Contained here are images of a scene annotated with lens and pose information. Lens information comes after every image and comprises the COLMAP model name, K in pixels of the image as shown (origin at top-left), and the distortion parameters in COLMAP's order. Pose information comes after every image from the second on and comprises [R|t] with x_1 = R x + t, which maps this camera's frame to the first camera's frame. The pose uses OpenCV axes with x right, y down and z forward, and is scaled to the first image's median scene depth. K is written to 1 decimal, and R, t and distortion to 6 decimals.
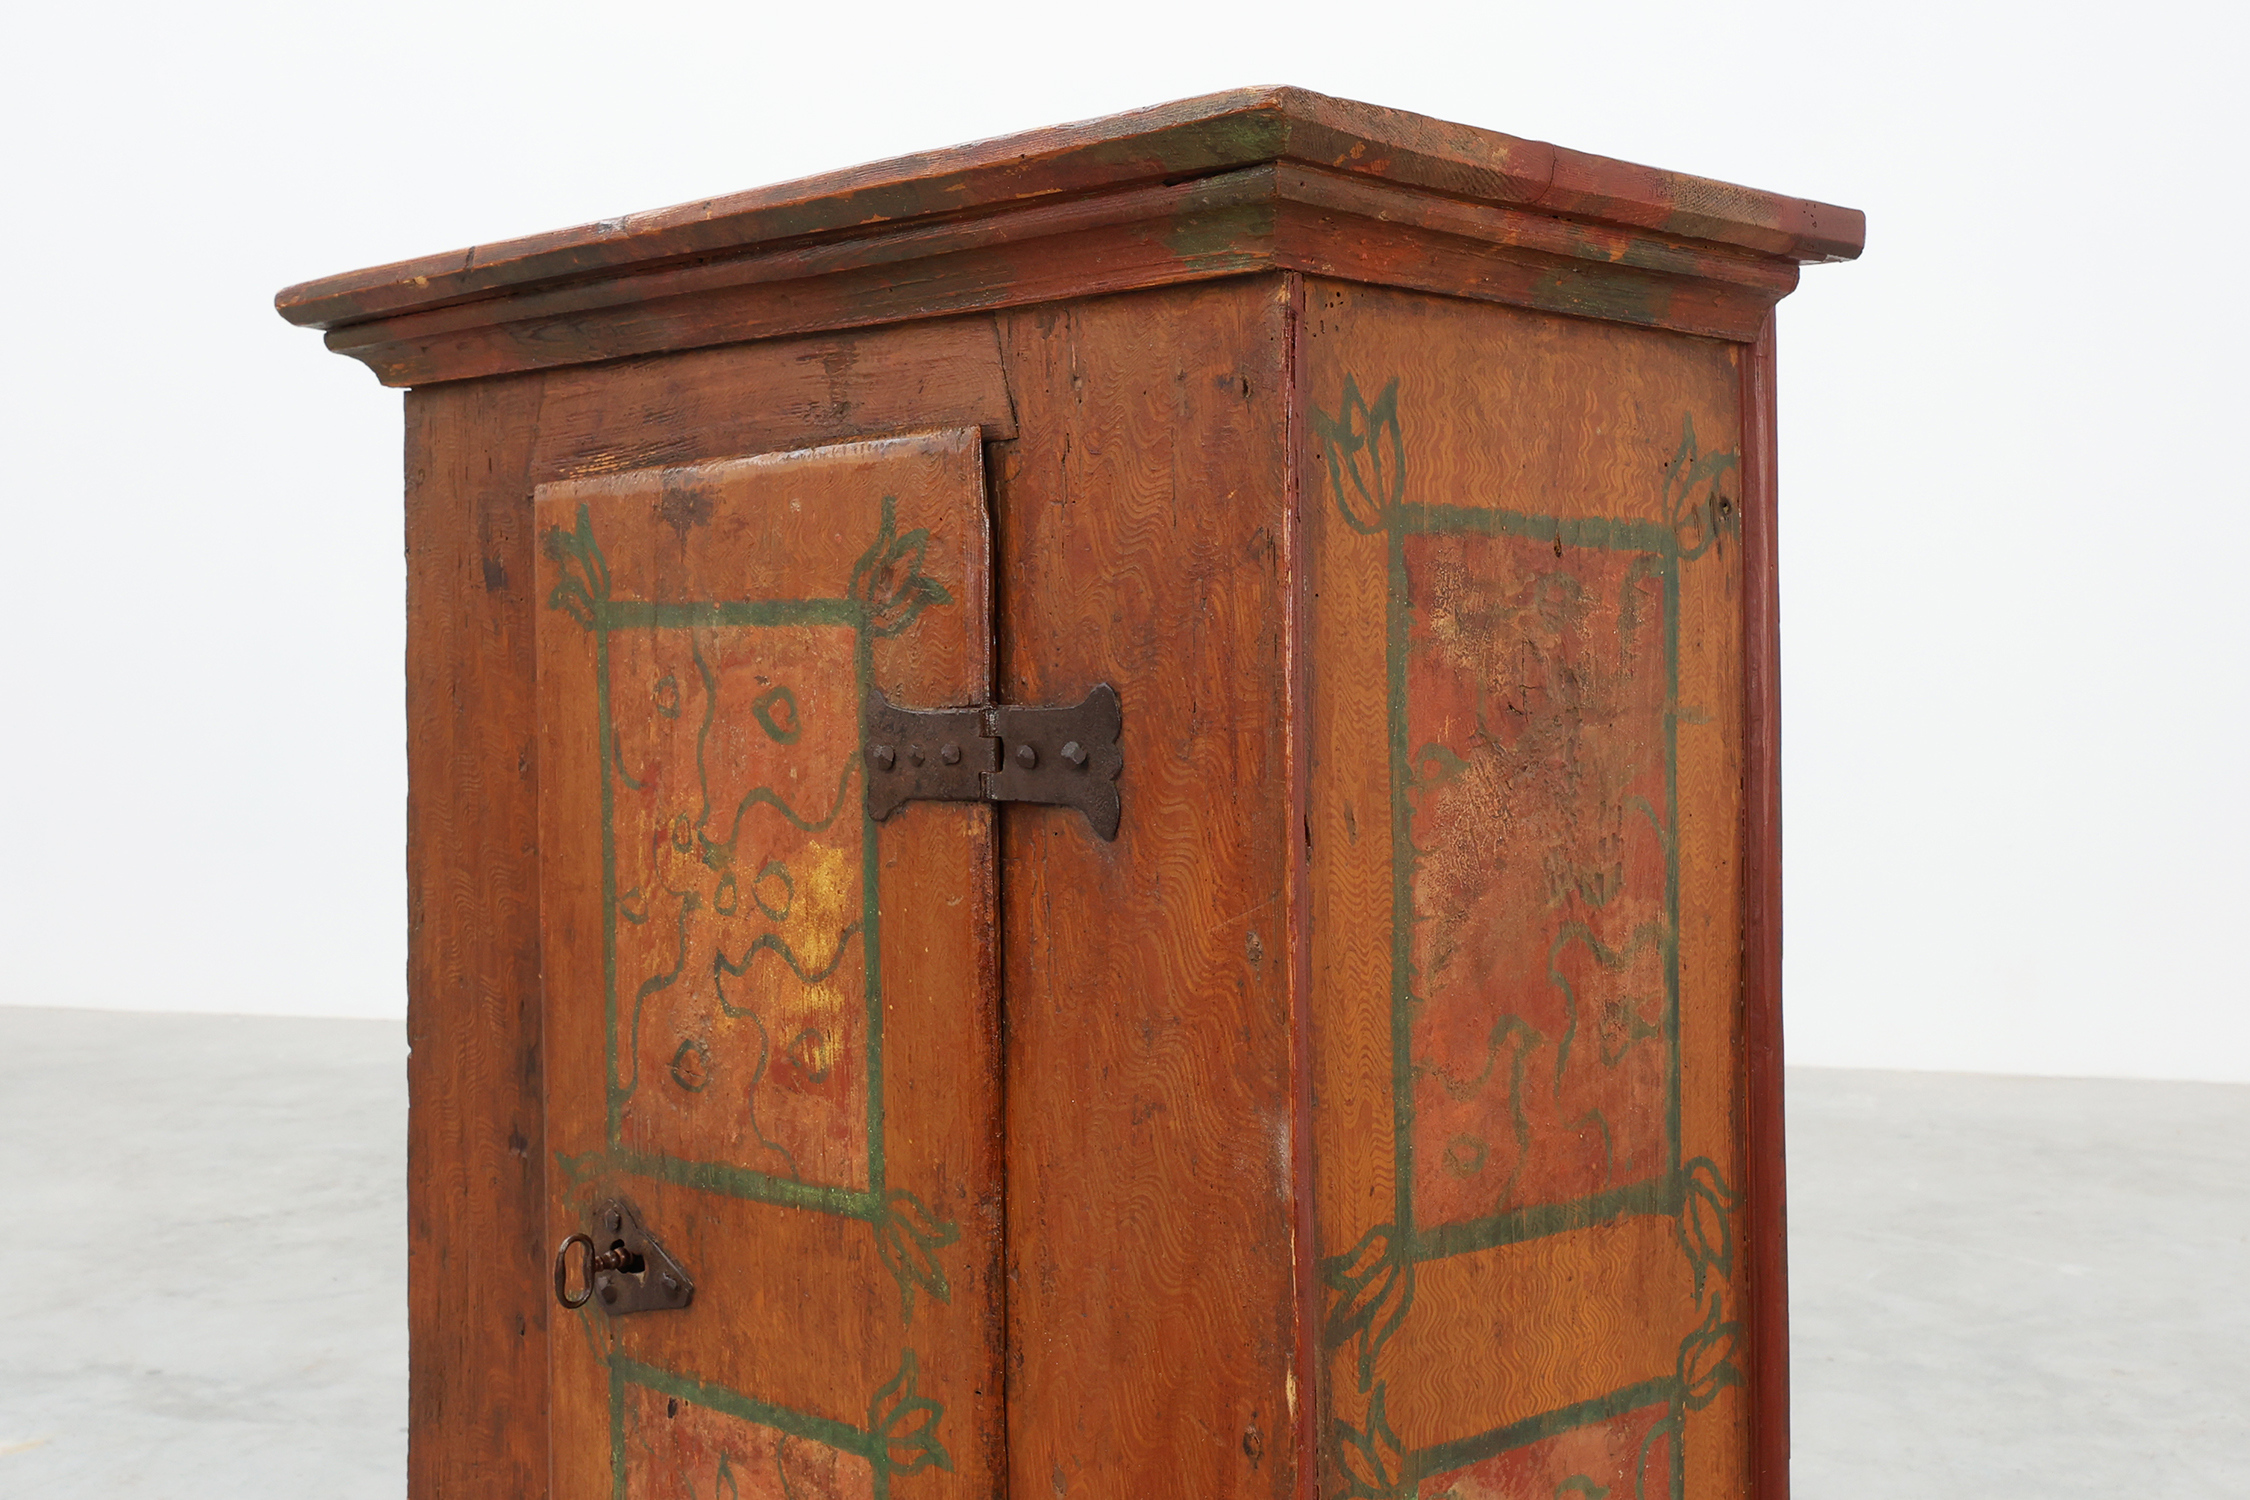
lens RADIAL K [[2674.3, 0, 1125.0], [0, 2674.3, 750.0], [0, 0, 1]] dist [0.041939, 0.040583]
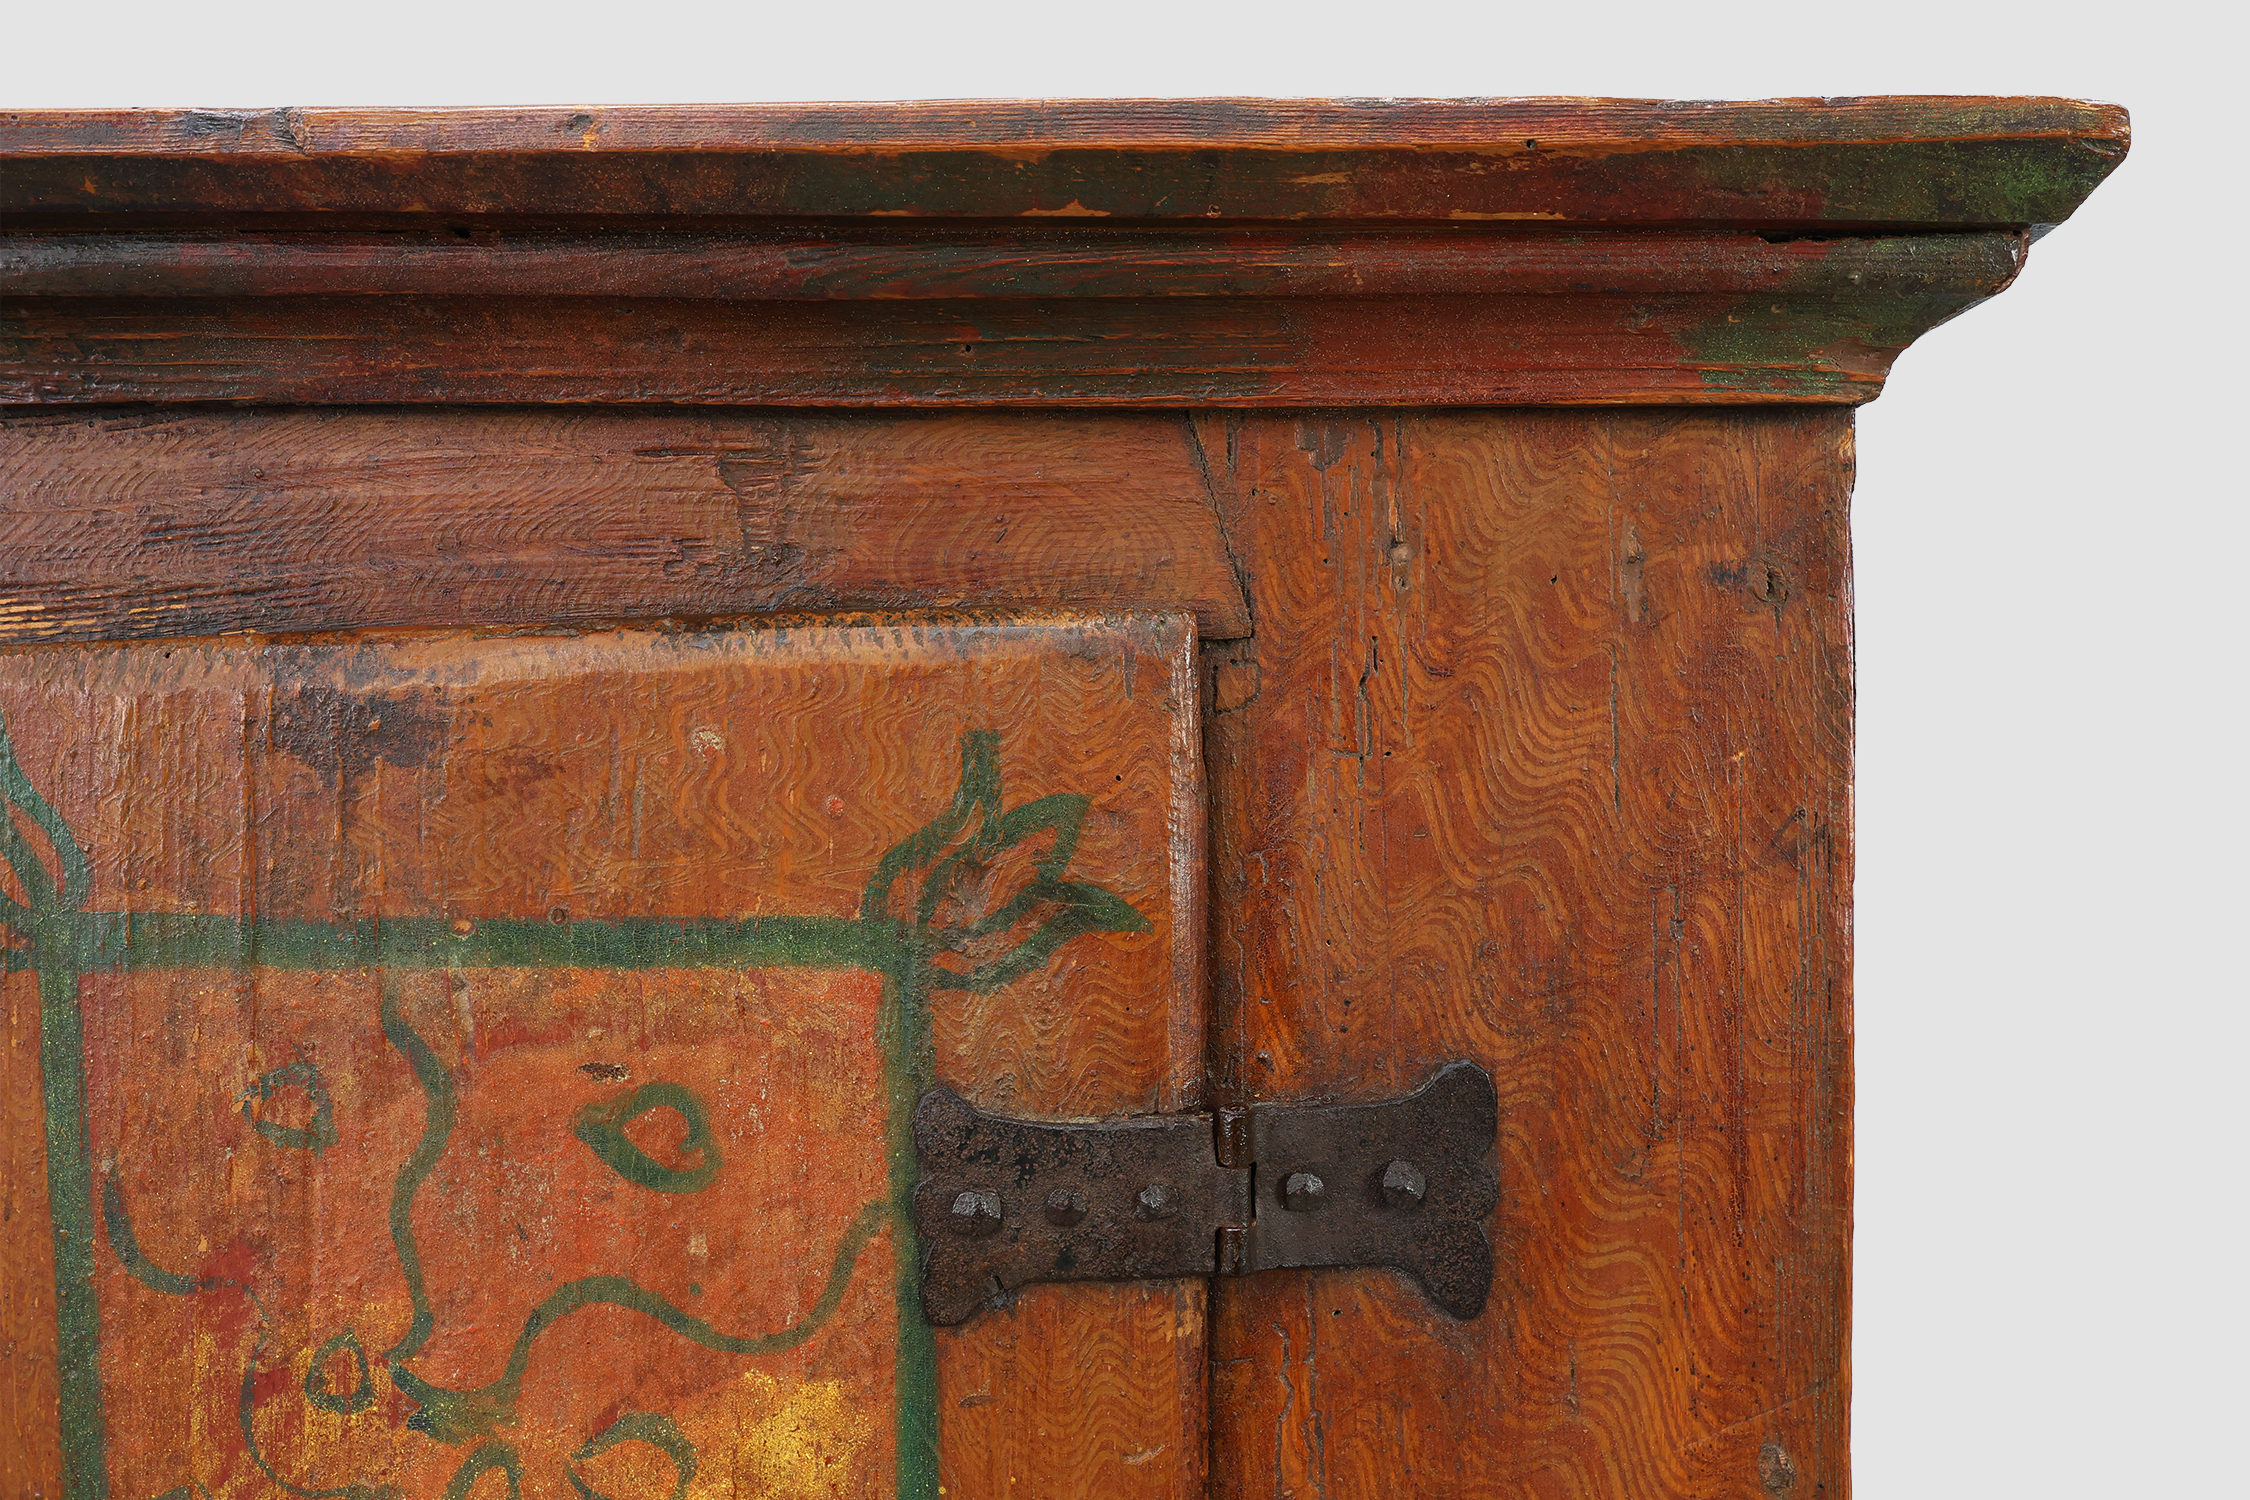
lens RADIAL K [[1966.5, 0, 1119.9], [0, 1966.5, 795.9], [0, 0, 1]] dist [0.003662, 0.004541]
pose [[0.715485, -0.036062, 0.697697, -0.333556], [0.024239, 0.999347, 0.026795, -0.088649], [-0.698207, -0.002260, 0.715892, 0.673306]]
